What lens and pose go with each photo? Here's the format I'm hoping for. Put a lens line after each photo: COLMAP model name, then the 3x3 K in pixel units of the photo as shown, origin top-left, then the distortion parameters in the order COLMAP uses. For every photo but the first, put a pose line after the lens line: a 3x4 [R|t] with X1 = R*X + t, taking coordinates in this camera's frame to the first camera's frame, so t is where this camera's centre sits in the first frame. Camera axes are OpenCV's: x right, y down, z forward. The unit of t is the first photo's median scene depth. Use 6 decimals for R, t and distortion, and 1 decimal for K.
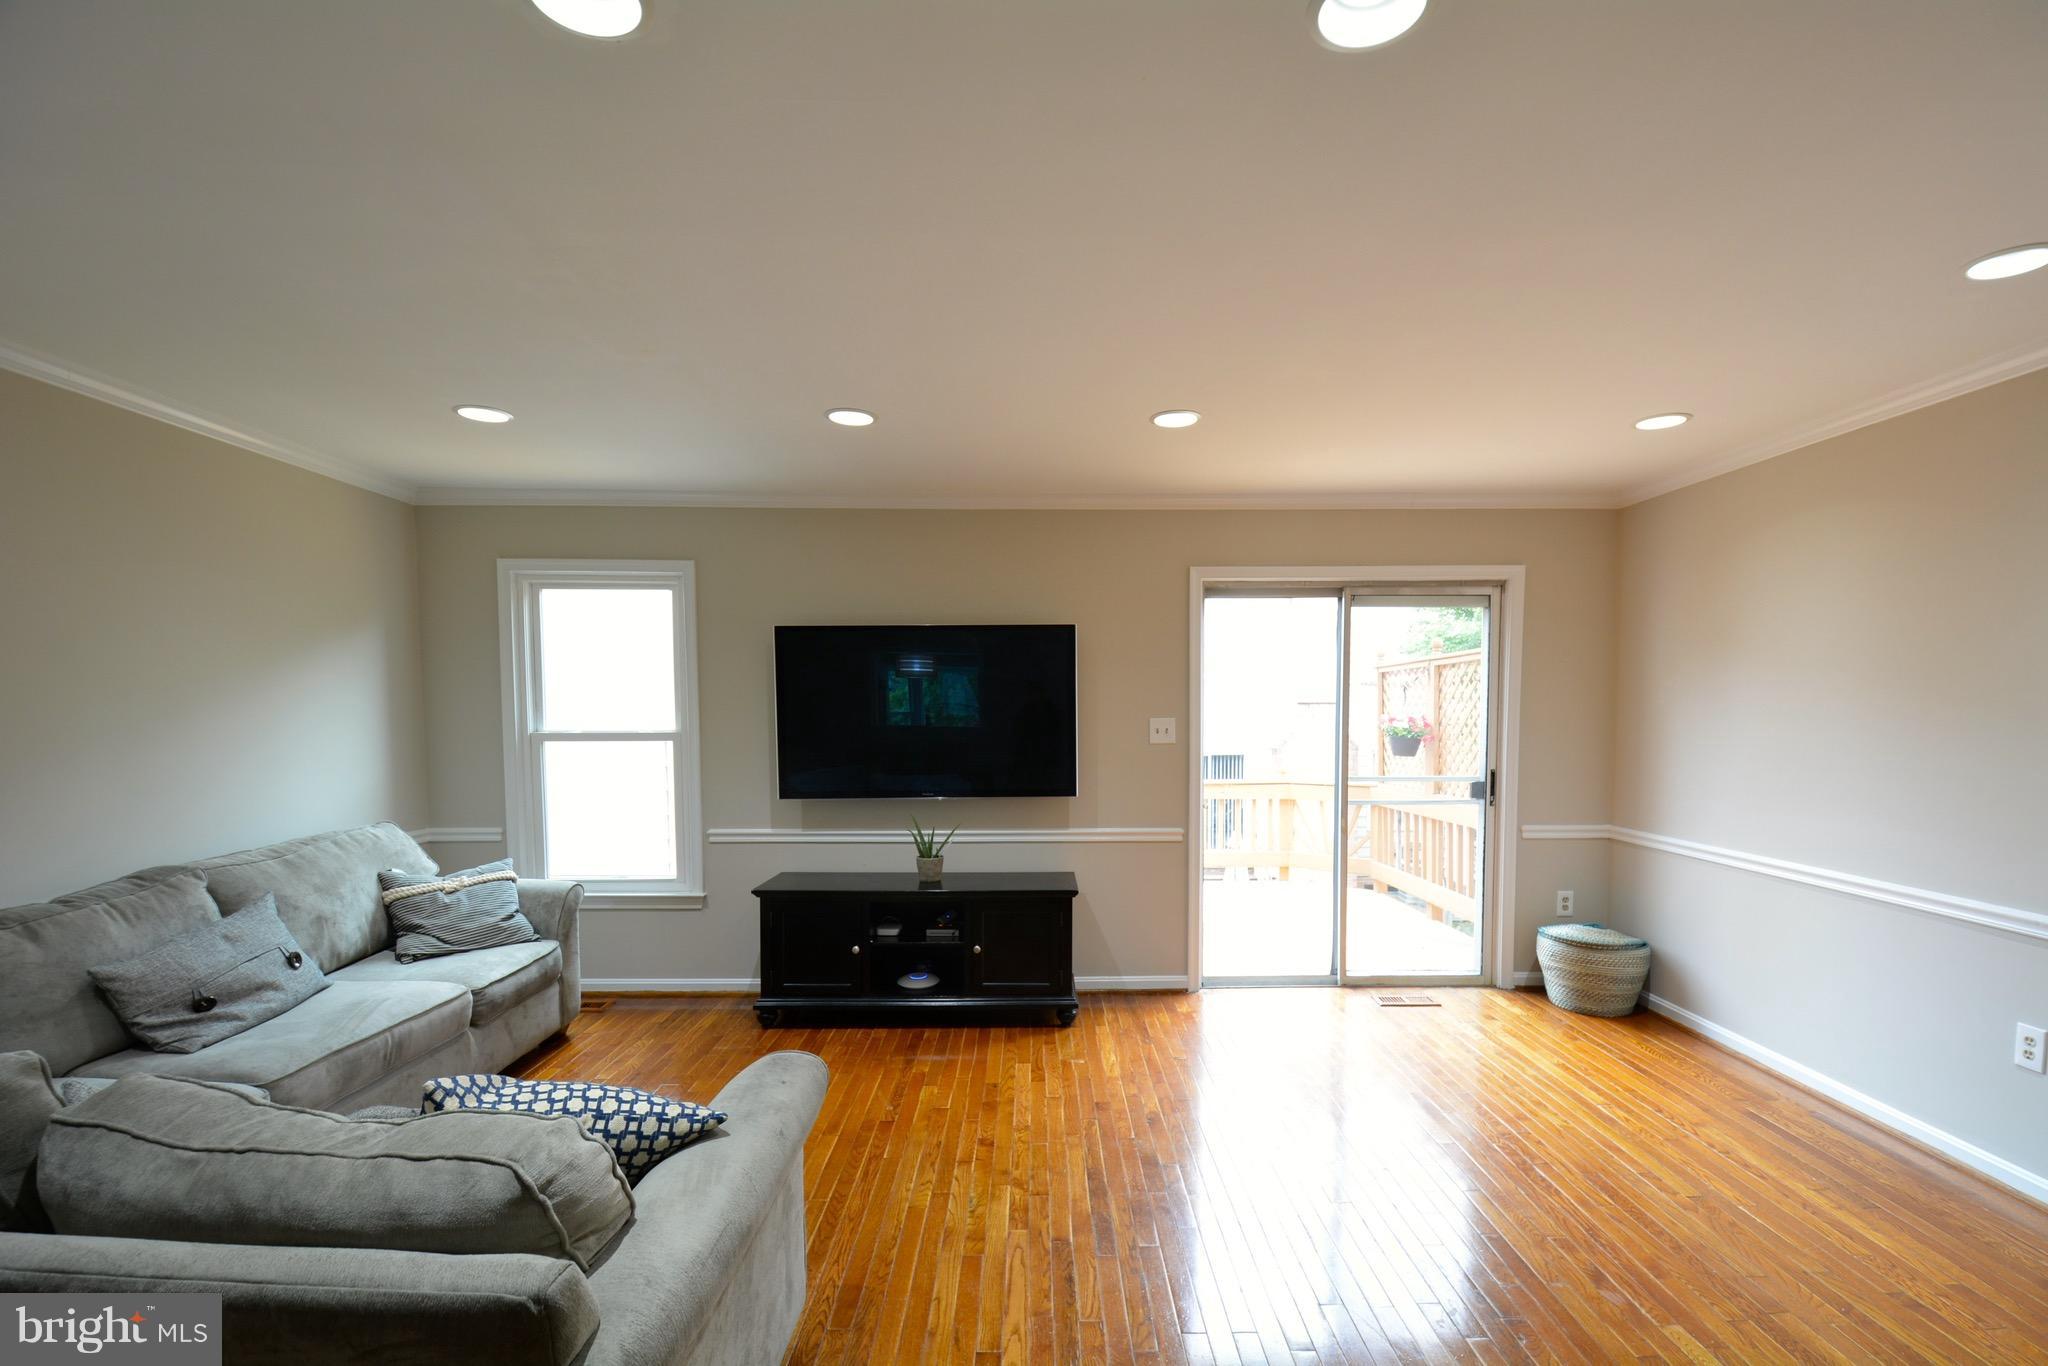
lens RADIAL K [[898.1, 0, 1049.5], [0, 898.1, 758.1], [0, 0, 1]] dist [0.022069, -0.026046]
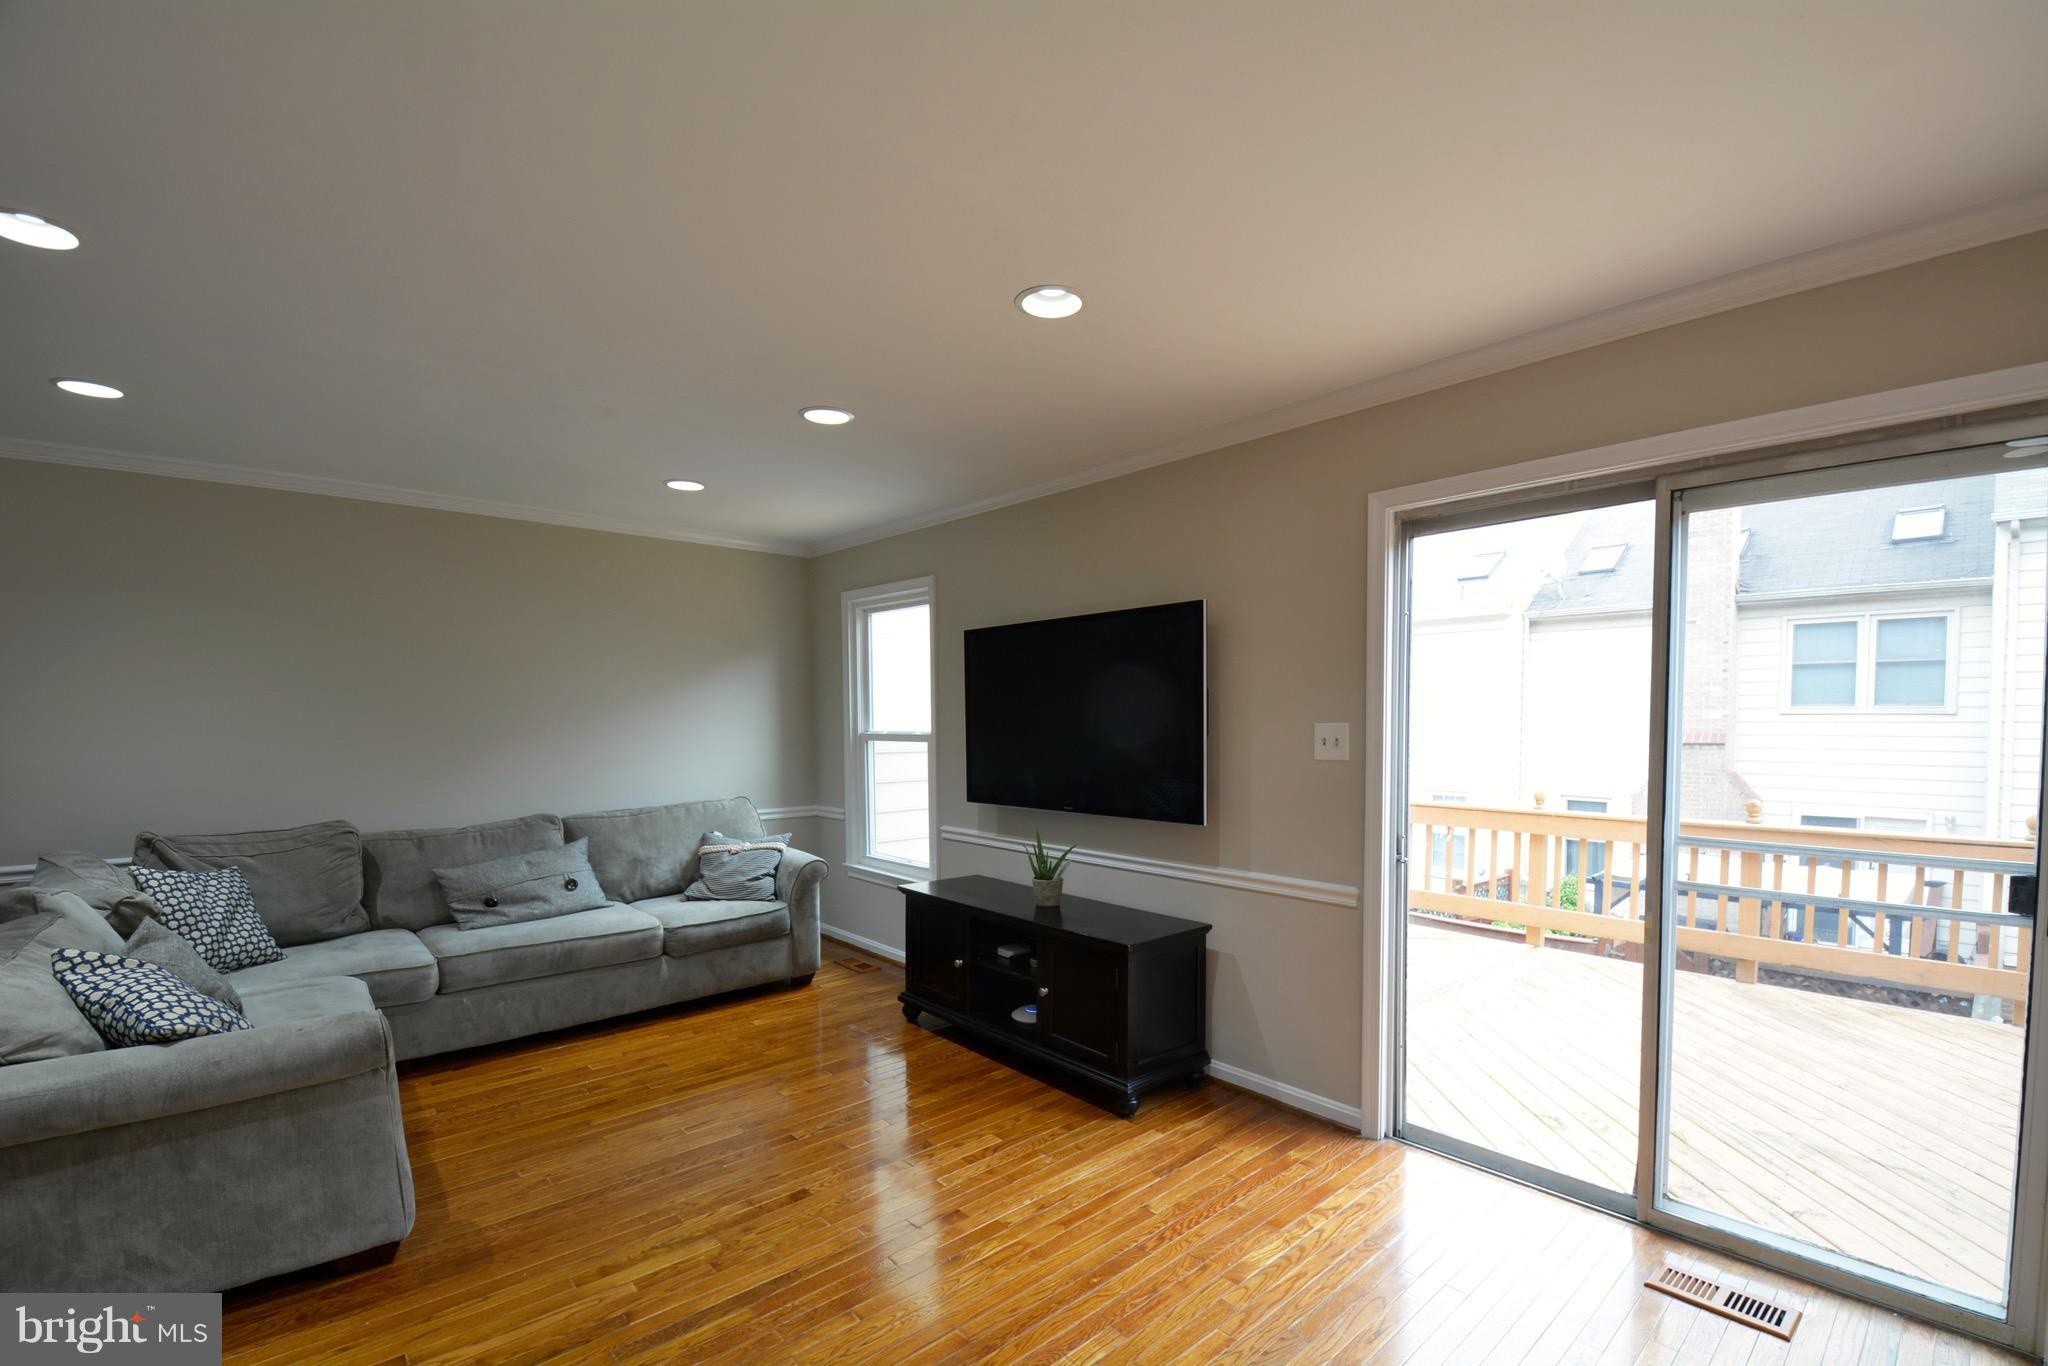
lens RADIAL K [[898.1, 0, 1049.5], [0, 898.1, 758.1], [0, 0, 1]] dist [0.022069, -0.026046]
pose [[0.664306, 0.033411, -0.746713, 0.539871], [-0.036844, 0.999250, 0.011932, -0.019655], [0.746552, 0.019585, 0.665039, 0.418187]]
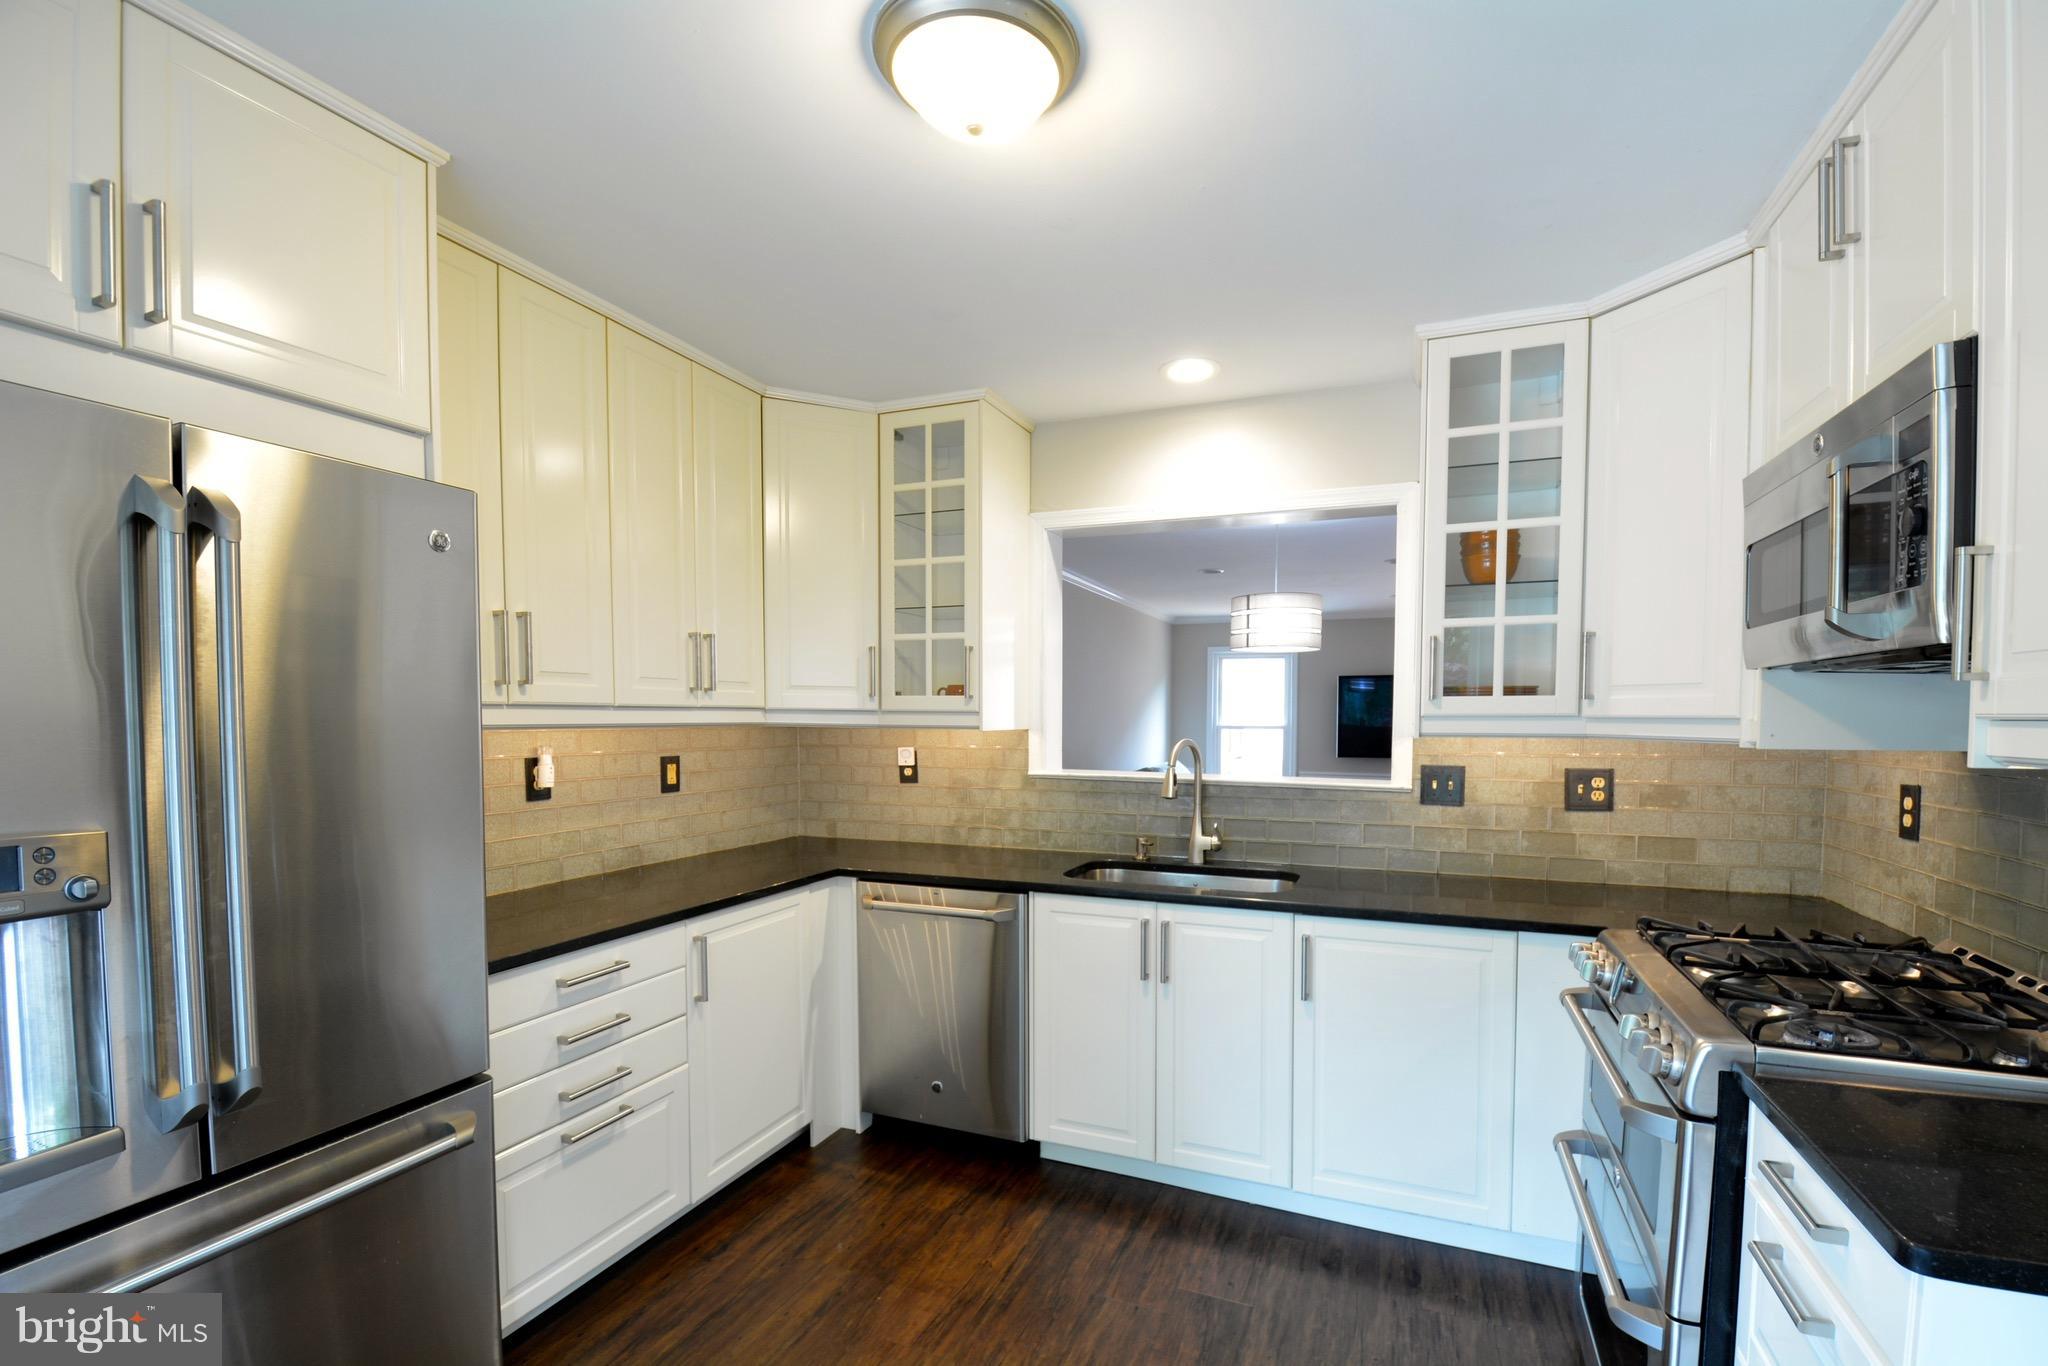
lens RADIAL K [[900.6, 0, 1048.6], [0, 900.6, 757.6], [0, 0, 1]] dist [0.016756, -0.022567]
pose [[0.923874, 0.021452, -0.382096, -0.124260], [-0.024224, 0.999704, -0.002444, 0.072323], [0.381930, 0.011514, 0.924119, -1.278350]]
